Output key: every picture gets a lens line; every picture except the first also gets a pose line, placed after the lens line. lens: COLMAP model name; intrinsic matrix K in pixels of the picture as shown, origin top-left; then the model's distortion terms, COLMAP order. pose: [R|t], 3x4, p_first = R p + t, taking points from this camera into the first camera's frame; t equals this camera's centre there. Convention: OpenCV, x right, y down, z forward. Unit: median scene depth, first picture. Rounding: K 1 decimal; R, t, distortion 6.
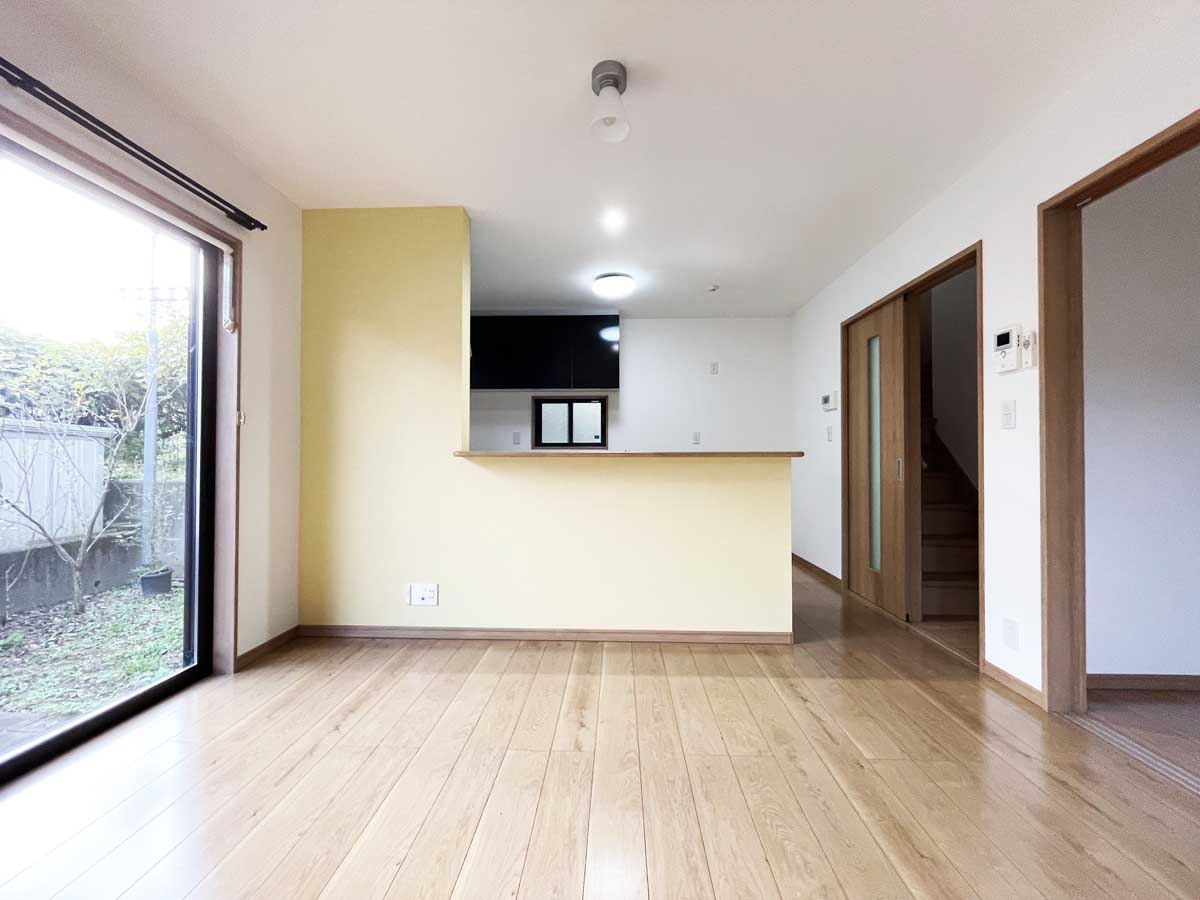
lens RADIAL K [[485.6, 0, 599.3], [0, 485.6, 451.1], [0, 0, 1]] dist [-0.001685, -0.000066]
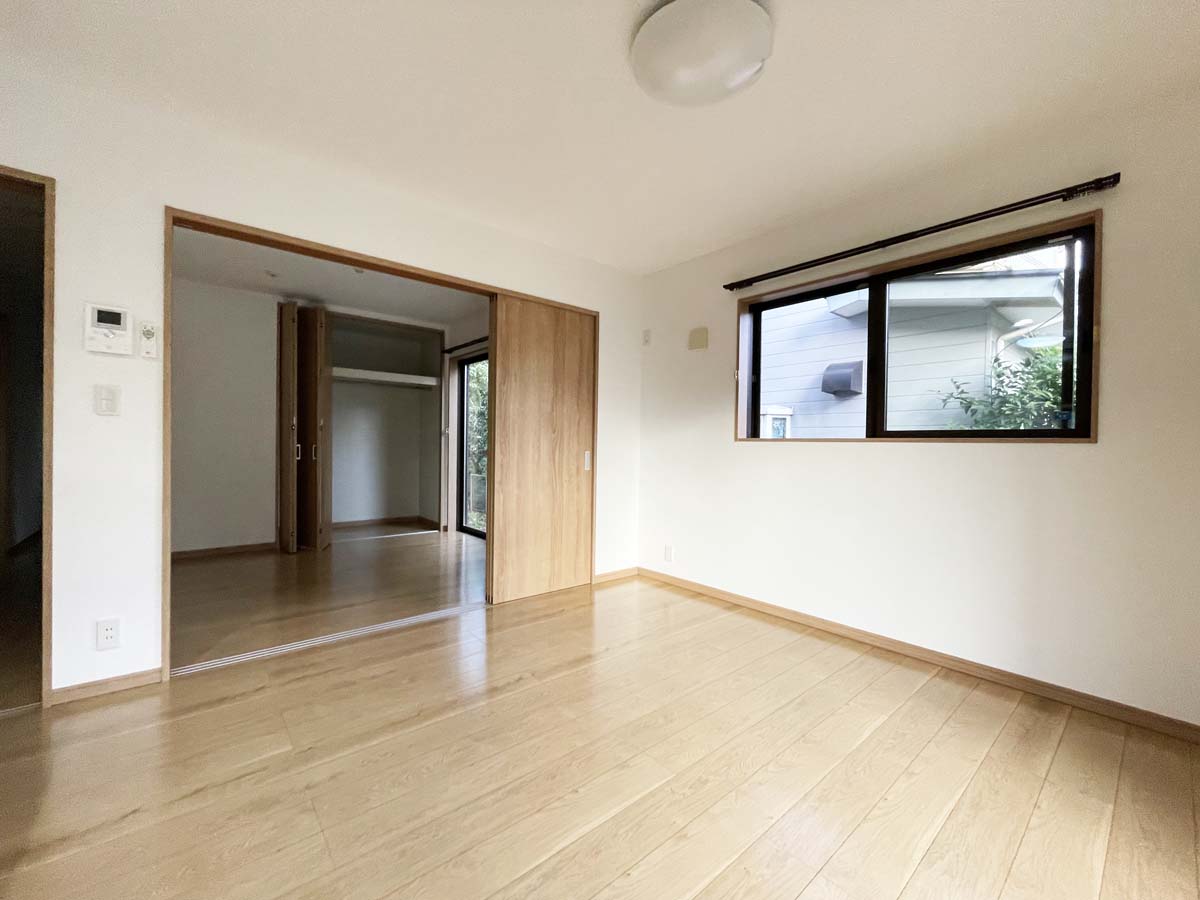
lens RADIAL K [[485.6, 0, 599.3], [0, 485.6, 451.1], [0, 0, 1]] dist [-0.001685, -0.000066]
pose [[-0.677422, -0.020970, 0.735295, -0.374952], [-0.023845, 0.999694, 0.006542, -0.005032], [-0.735208, -0.013102, -0.677715, 0.747971]]
